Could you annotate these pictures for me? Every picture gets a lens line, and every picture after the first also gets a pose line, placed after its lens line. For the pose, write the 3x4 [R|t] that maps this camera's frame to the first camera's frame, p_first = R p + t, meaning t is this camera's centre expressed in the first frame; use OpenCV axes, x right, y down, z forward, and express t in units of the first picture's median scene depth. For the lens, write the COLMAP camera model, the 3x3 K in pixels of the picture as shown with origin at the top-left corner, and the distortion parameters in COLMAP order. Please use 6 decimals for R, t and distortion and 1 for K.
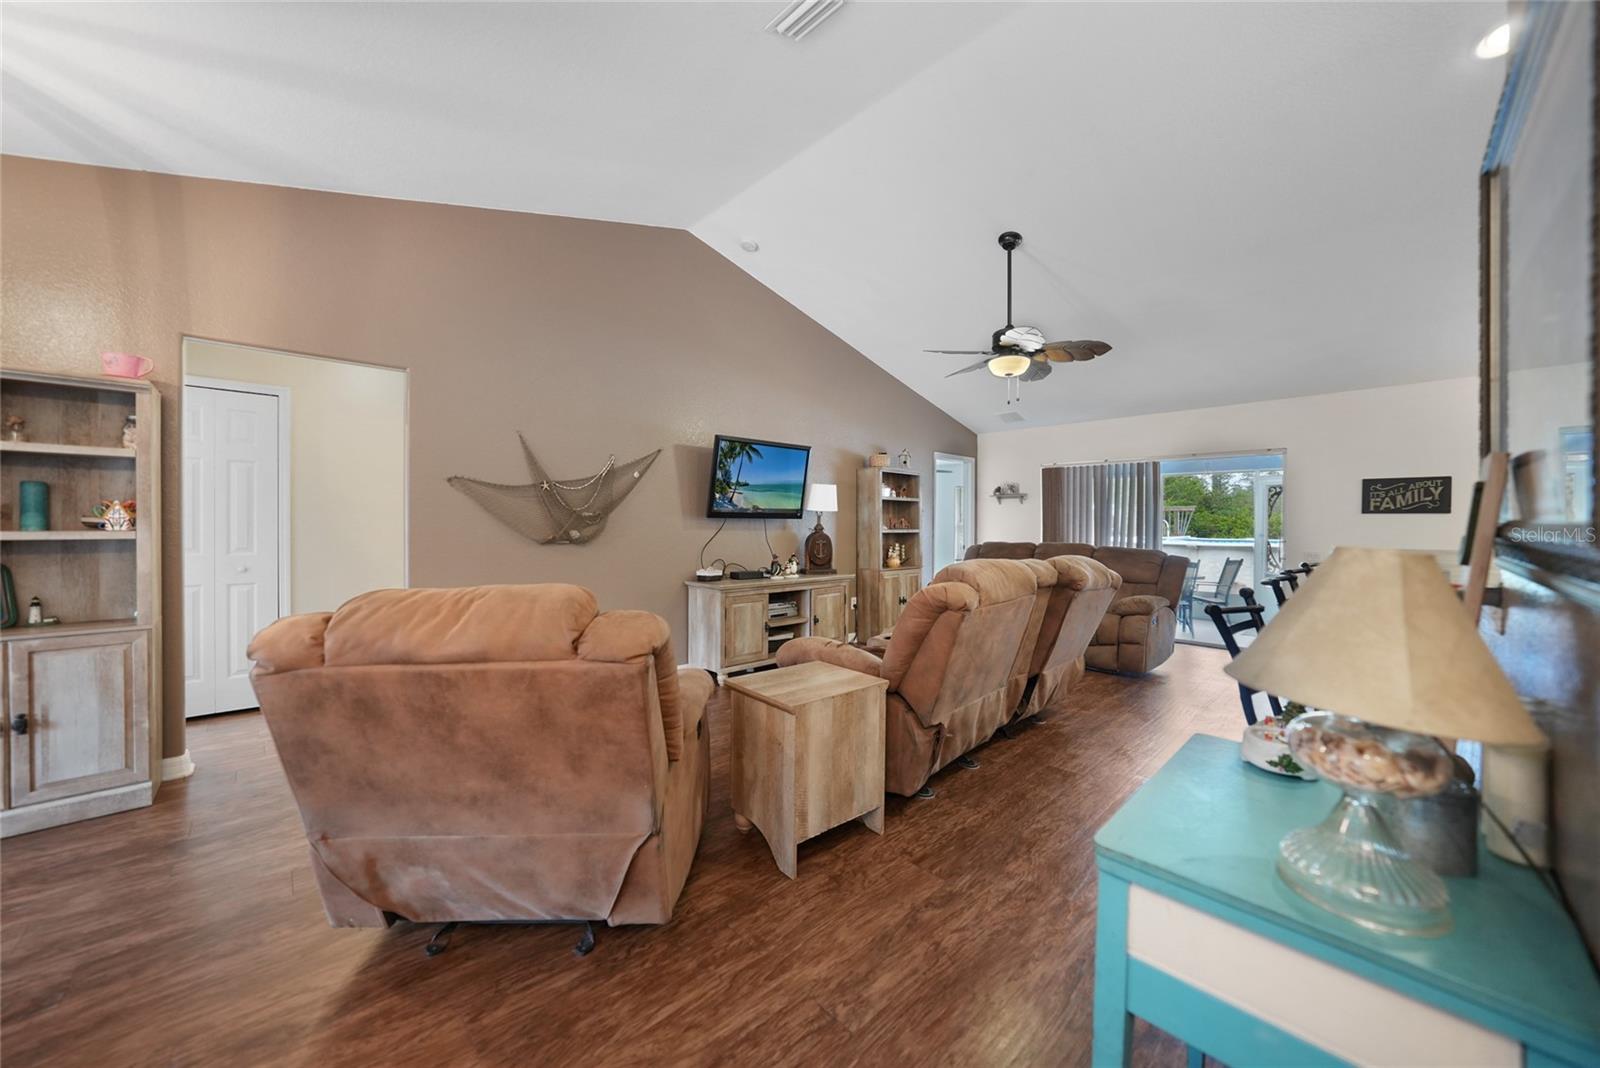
lens RADIAL K [[572.8, 0, 795.9], [0, 572.8, 527.0], [0, 0, 1]] dist [-0.023657, 0.004893]
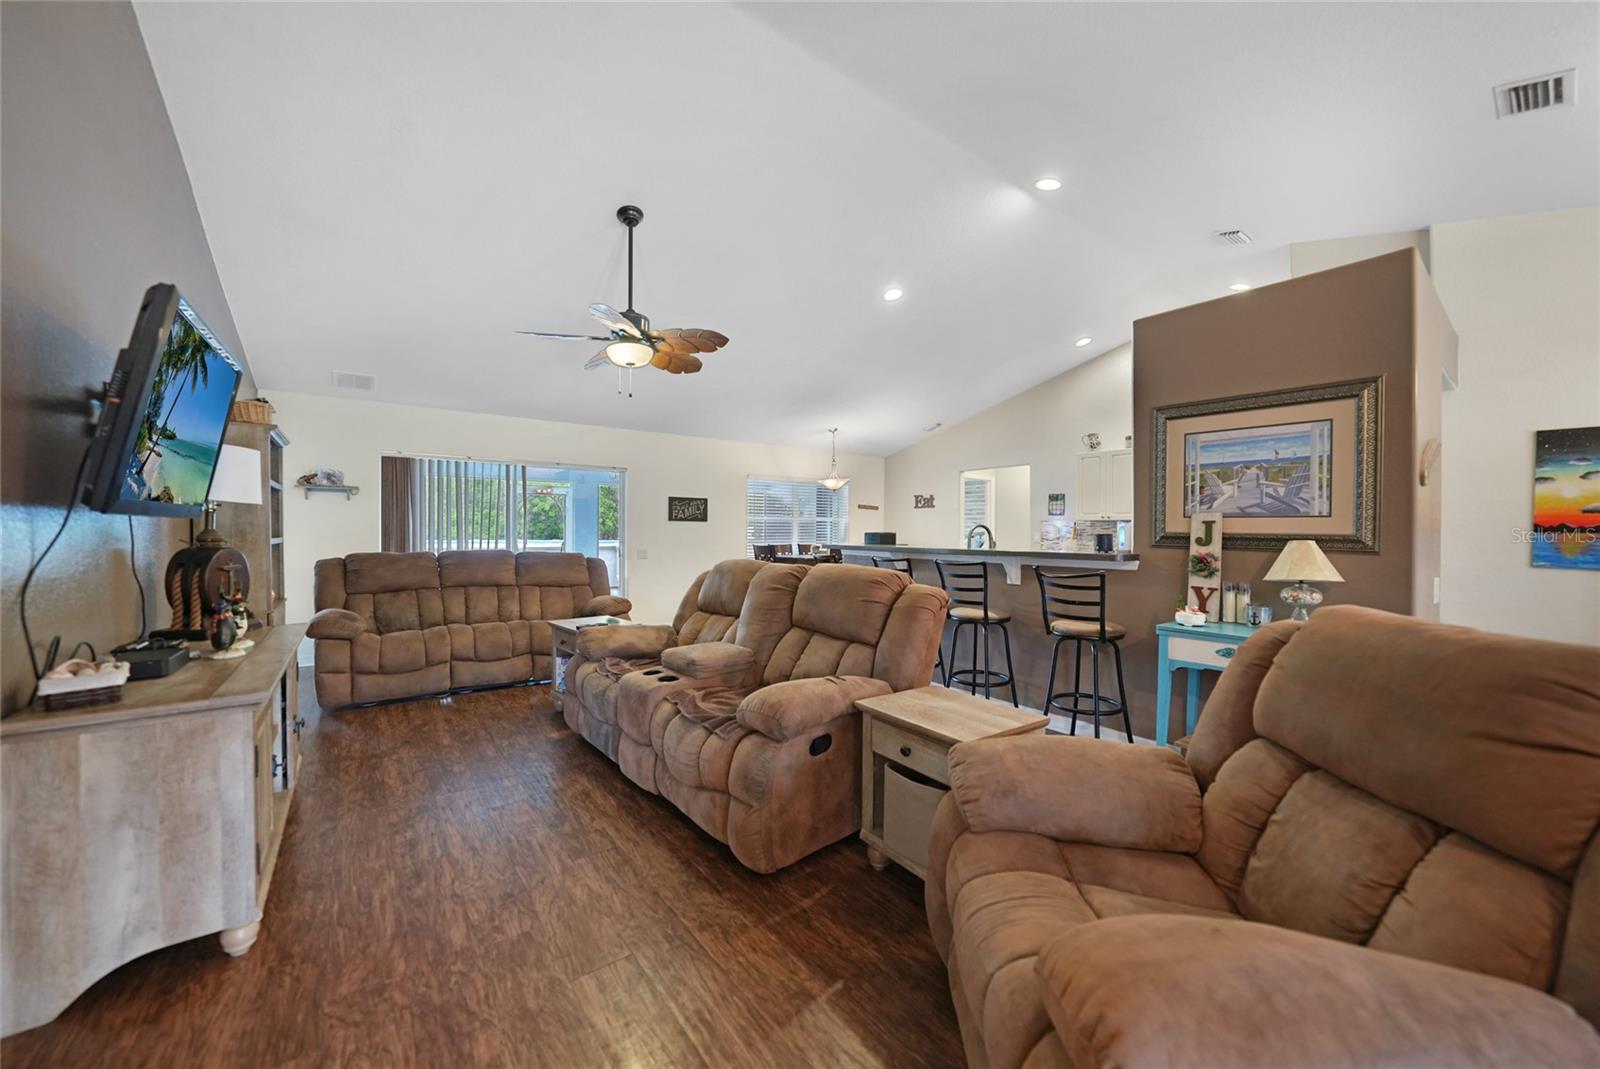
lens RADIAL K [[574.4, 0, 801.4], [0, 574.4, 536.5], [0, 0, 1]] dist [-0.013413, 0.004537]
pose [[0.119887, -0.015815, 0.992662, -0.404543], [0.002409, 0.999875, 0.015639, -0.006169], [-0.992785, 0.000517, 0.119910, 0.510213]]
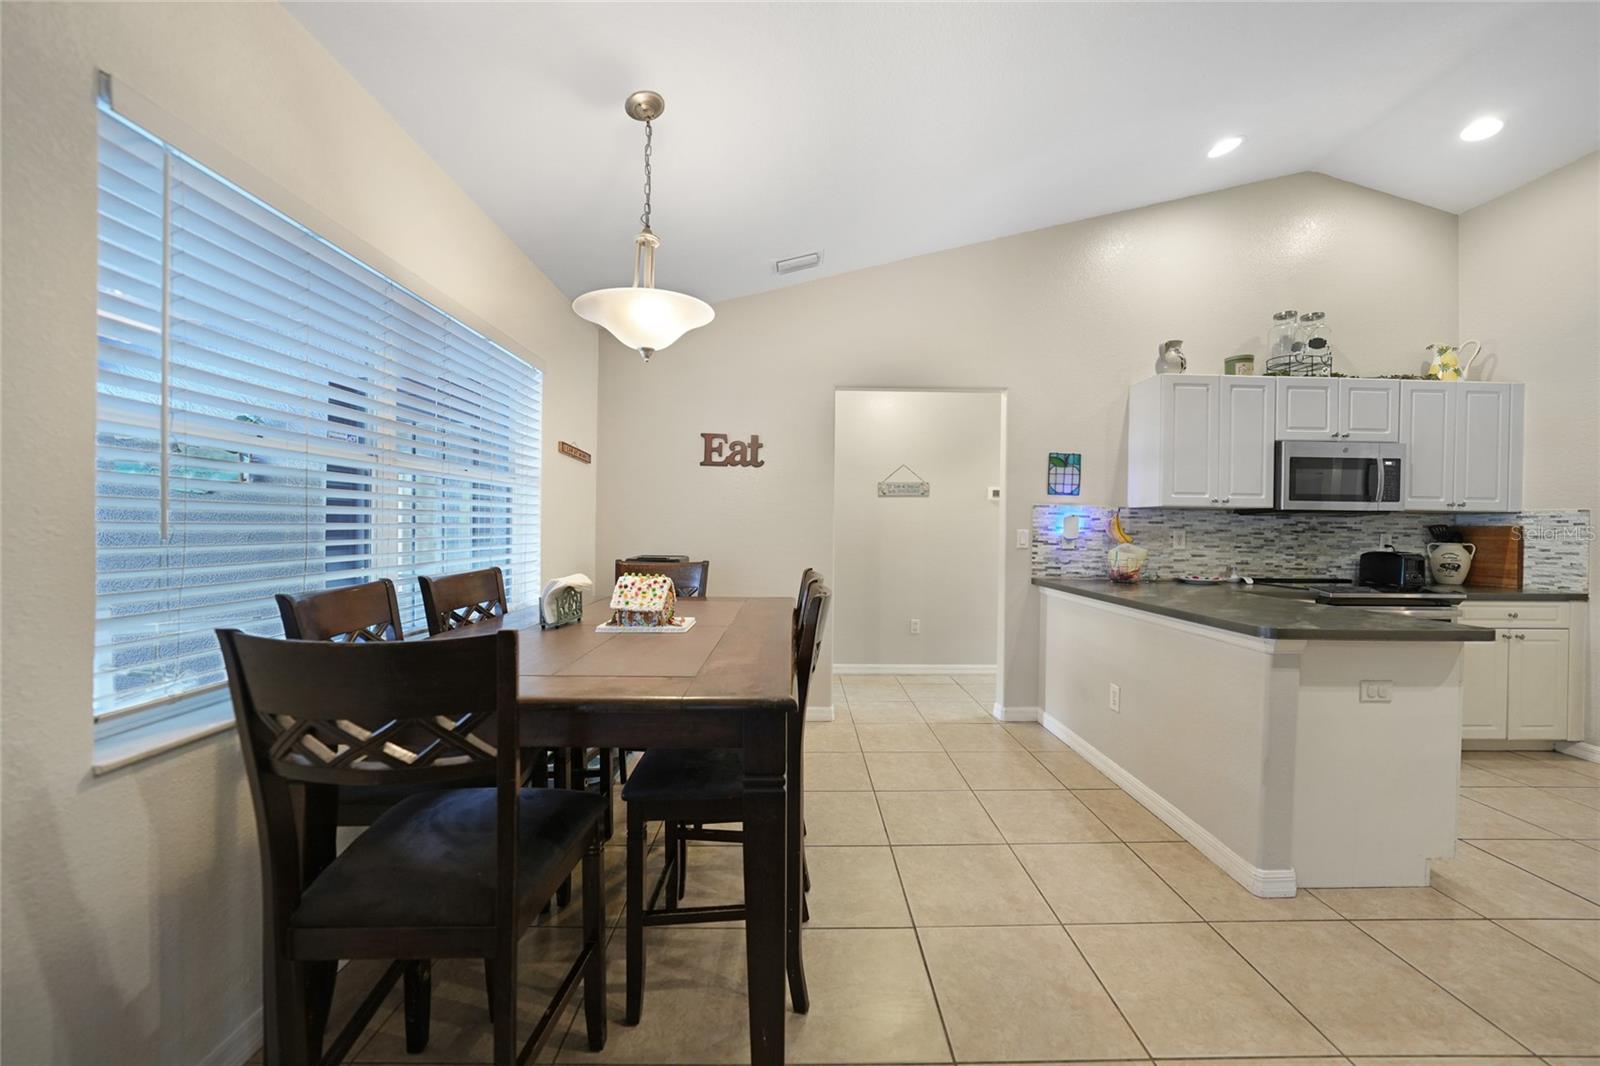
lens RADIAL K [[577.1, 0, 809.5], [0, 577.1, 531.8], [0, 0, 1]] dist [-0.026291, 0.005629]
pose [[-0.748876, -0.020405, 0.662396, 0.859831], [-0.010420, 0.999765, 0.019017, 0.001664], [-0.662628, 0.007340, -0.748912, 0.822126]]
